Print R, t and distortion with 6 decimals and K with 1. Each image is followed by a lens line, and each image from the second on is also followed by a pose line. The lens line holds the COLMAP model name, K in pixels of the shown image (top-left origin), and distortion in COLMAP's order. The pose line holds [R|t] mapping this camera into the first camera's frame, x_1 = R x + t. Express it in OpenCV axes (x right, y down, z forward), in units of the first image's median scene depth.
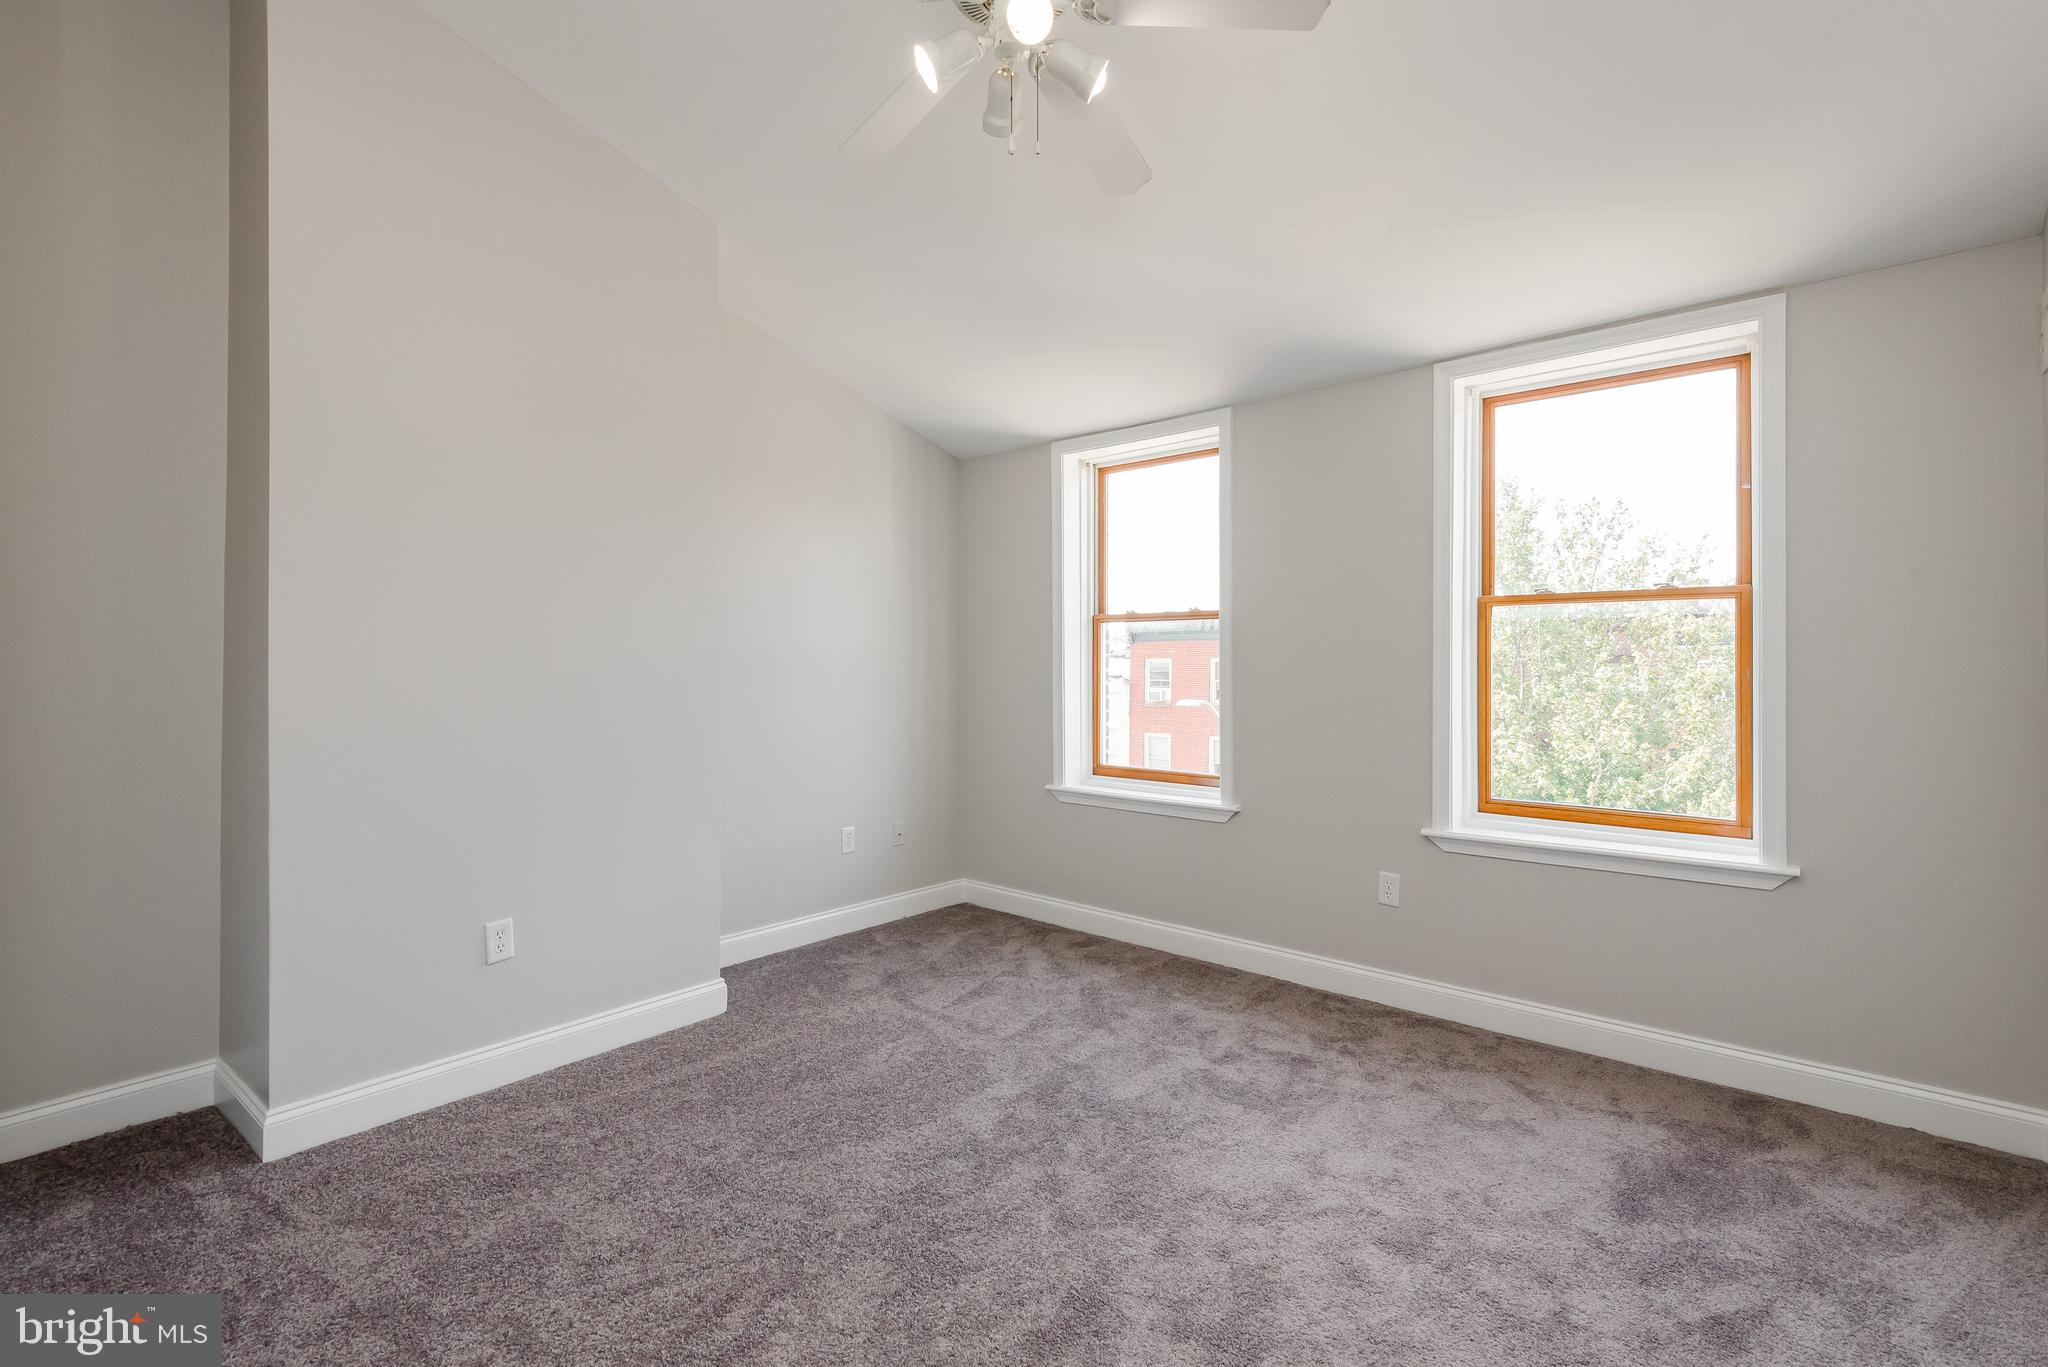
lens RADIAL K [[947.4, 0, 1017.7], [0, 947.4, 662.8], [0, 0, 1]] dist [0.047238, 0.000061]
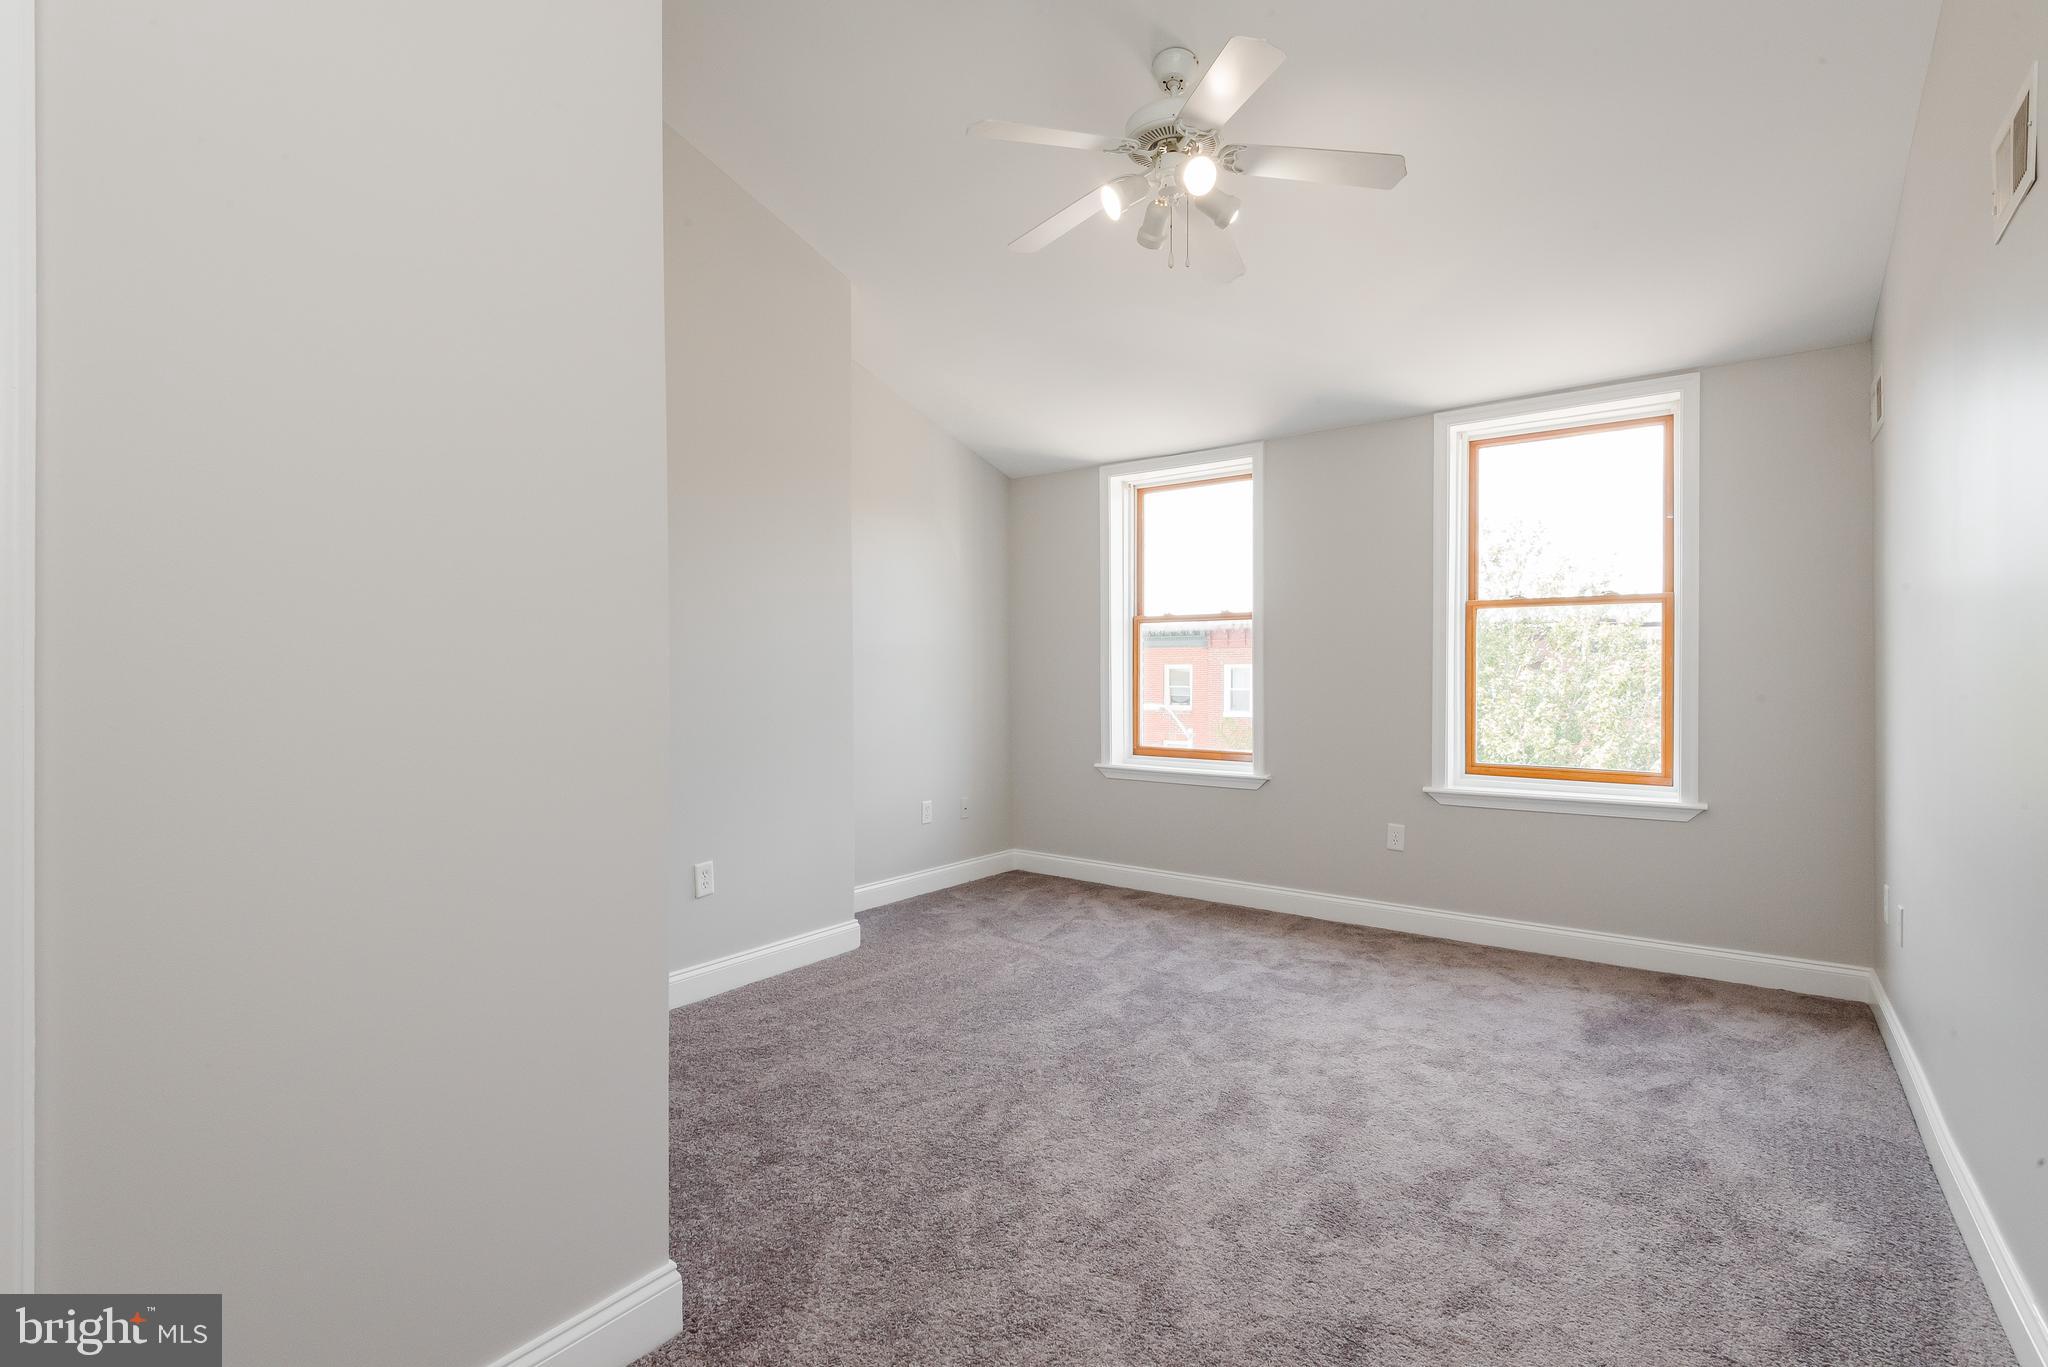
lens RADIAL K [[983.2, 0, 1024.0], [0, 983.2, 683.5], [0, 0, 1]] dist [0.059289, -0.000419]
pose [[0.995472, -0.001325, 0.095050, -0.249751], [0.000444, 0.999957, 0.009281, 0.029891], [-0.095058, -0.009196, 0.995429, -0.272229]]
